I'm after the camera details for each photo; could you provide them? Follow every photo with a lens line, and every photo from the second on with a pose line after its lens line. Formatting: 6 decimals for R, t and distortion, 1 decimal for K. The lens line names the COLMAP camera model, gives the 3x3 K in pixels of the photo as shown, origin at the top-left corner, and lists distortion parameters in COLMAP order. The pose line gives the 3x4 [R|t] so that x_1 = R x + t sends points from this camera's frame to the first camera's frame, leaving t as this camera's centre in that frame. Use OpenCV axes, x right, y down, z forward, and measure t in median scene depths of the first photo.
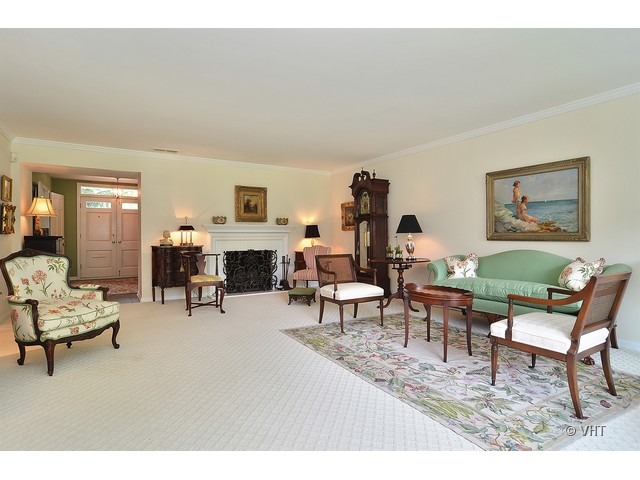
lens RADIAL K [[346.2, 0, 320.0], [0, 346.2, 240.0], [0, 0, 1]] dist [-0.003469, -0.000635]
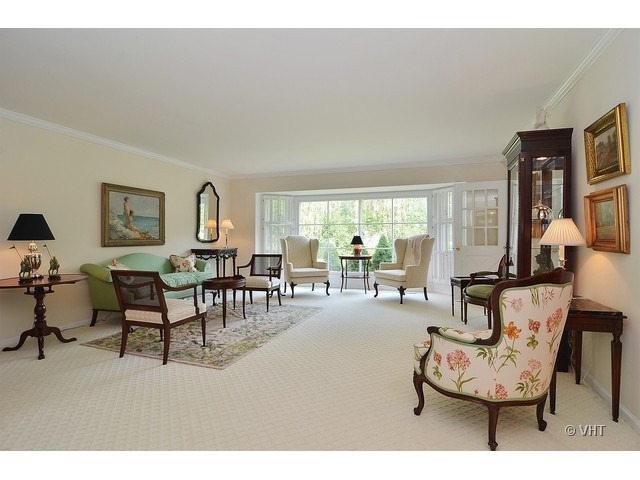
lens RADIAL K [[346.2, 0, 320.0], [0, 346.2, 240.0], [0, 0, 1]] dist [-0.003469, -0.000635]
pose [[-0.634257, -0.006170, 0.773098, -0.799262], [0.009896, 0.999821, 0.016098, -0.032358], [-0.773059, 0.017861, -0.634083, 1.242187]]
